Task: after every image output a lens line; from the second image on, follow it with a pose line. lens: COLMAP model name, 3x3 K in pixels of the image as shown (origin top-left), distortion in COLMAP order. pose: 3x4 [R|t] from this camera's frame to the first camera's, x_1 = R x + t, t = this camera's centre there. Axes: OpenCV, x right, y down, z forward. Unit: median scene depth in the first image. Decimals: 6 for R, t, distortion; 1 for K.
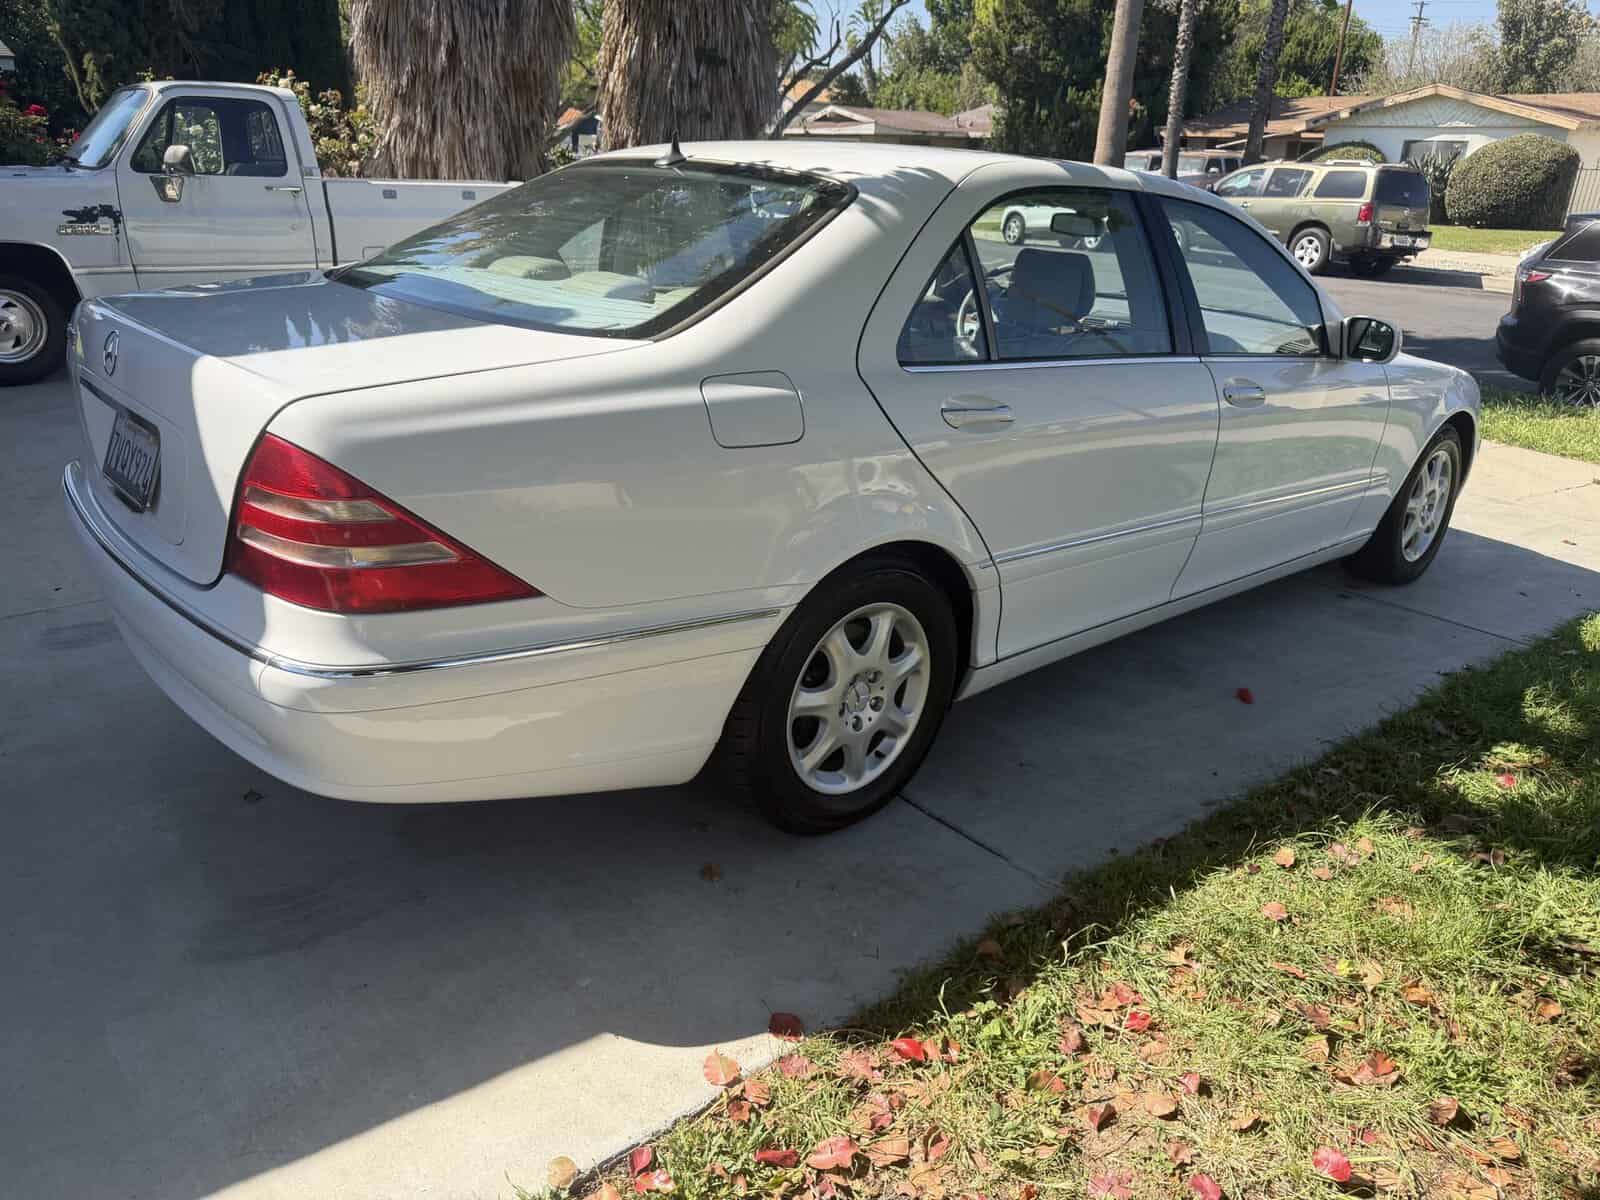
lens RADIAL K [[1139.1, 0, 797.6], [0, 1139.1, 607.4], [0, 0, 1]] dist [0.010578, -0.013644]
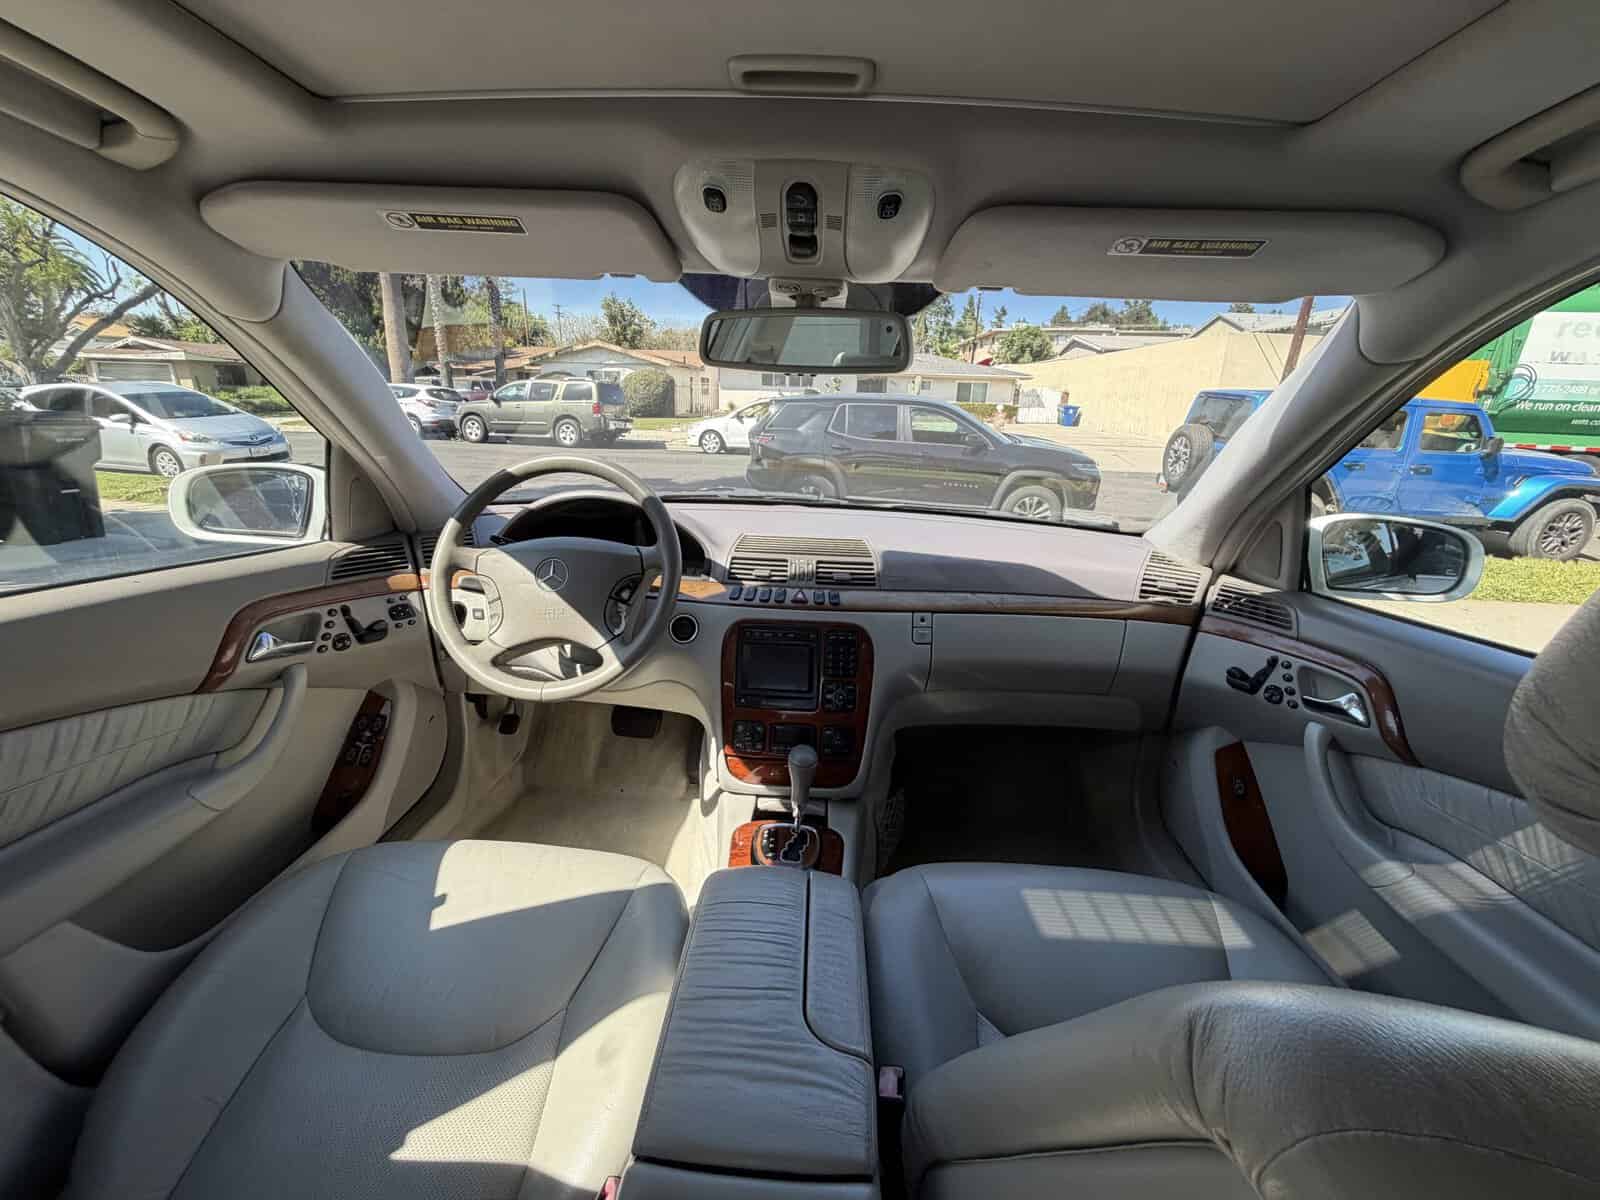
lens RADIAL K [[635.9, 0, 796.7], [0, 635.9, 596.4], [0, 0, 1]] dist [0.000254, -0.000445]
pose [[0.701909, -0.218809, 0.677825, 0.011752], [0.255698, 0.965617, 0.046928, -0.032975], [-0.664788, 0.140379, 0.733724, 0.106049]]
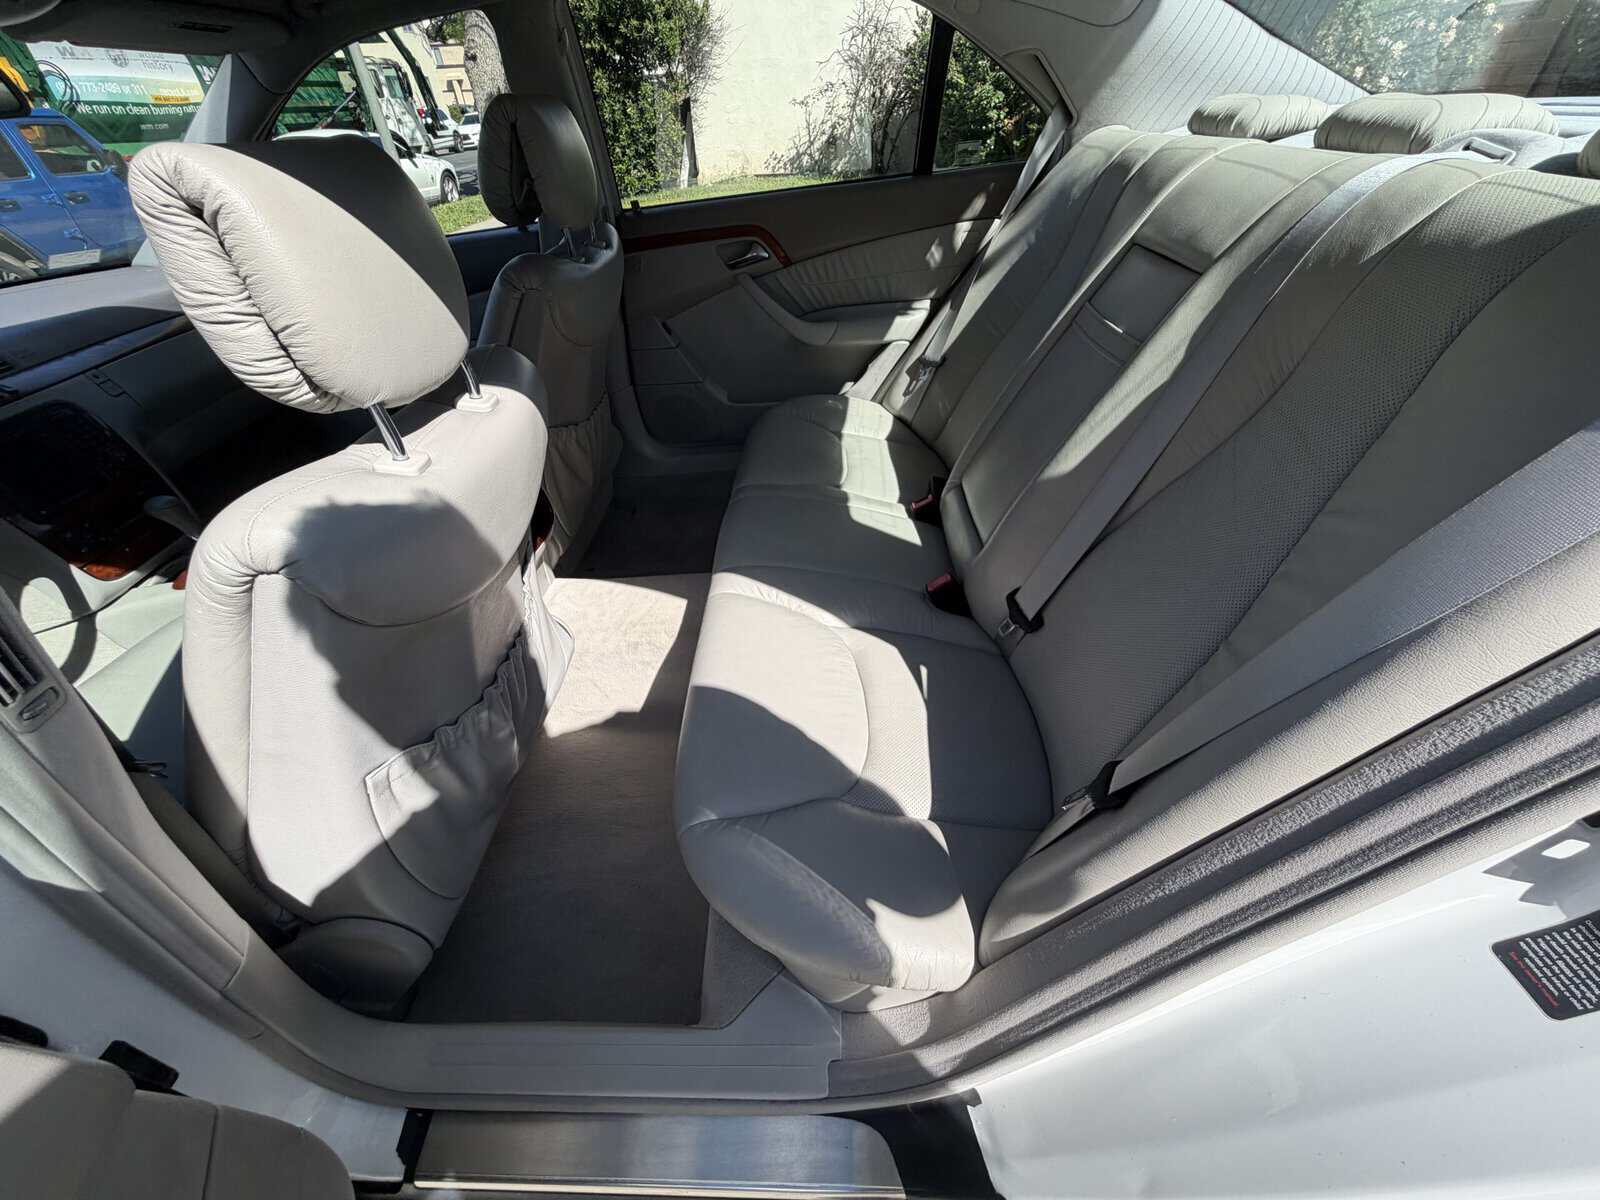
lens RADIAL K [[635.9, 0, 793.6], [0, 635.9, 597.7], [0, 0, 1]] dist [0.000254, -0.000445]
pose [[-0.722632, -0.430961, 0.540441, -0.017345], [0.275228, 0.537811, 0.796875, -0.040298], [-0.634077, 0.724591, -0.270027, 0.120462]]
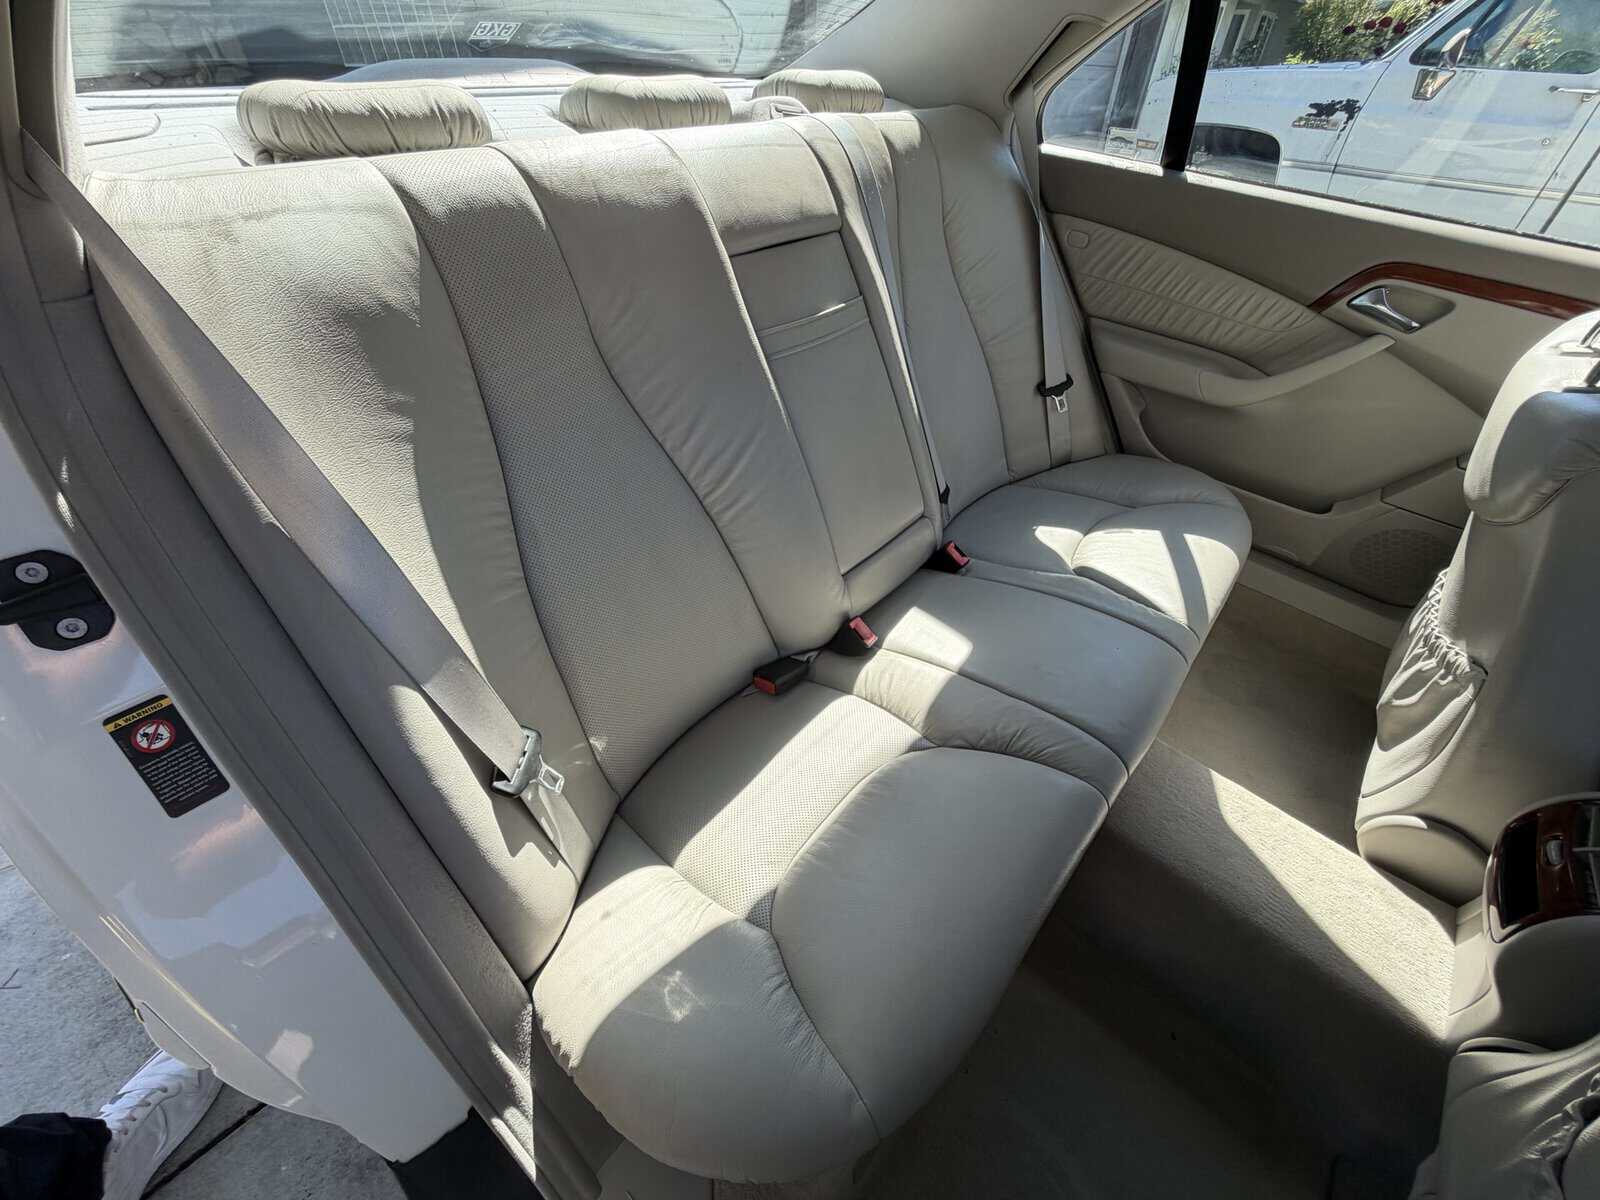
lens RADIAL K [[635.9, 0, 801.1], [0, 635.9, 601.1], [0, 0, 1]] dist [0.000254, -0.000445]
pose [[0.127237, 0.629218, -0.766743, 0.021886], [-0.386824, 0.743295, 0.545784, -0.025879], [0.913333, 0.227151, 0.337971, 0.087785]]
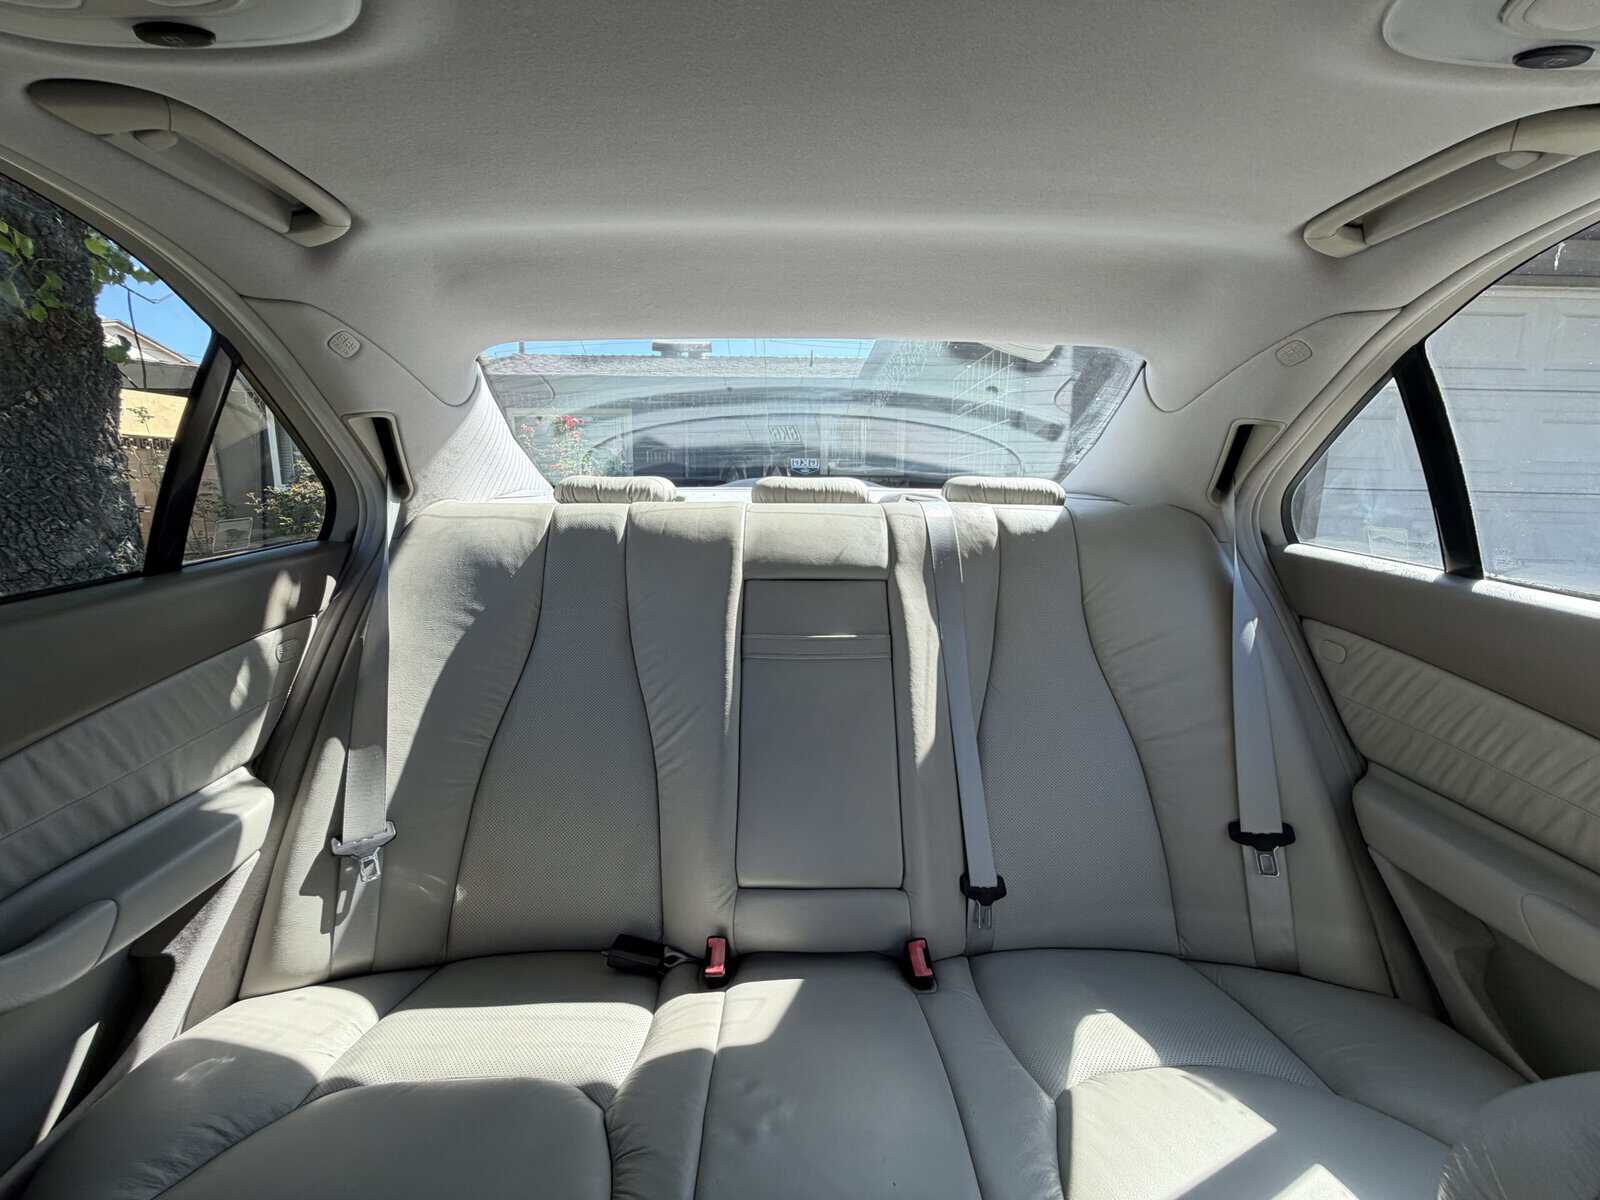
lens RADIAL K [[635.9, 0, 797.0], [0, 635.9, 599.0], [0, 0, 1]] dist [0.000254, -0.000445]
pose [[-0.652969, 0.087456, -0.752319, 0.016409], [-0.312853, 0.873463, 0.373077, -0.032914], [0.689750, 0.478972, -0.542983, 0.109730]]
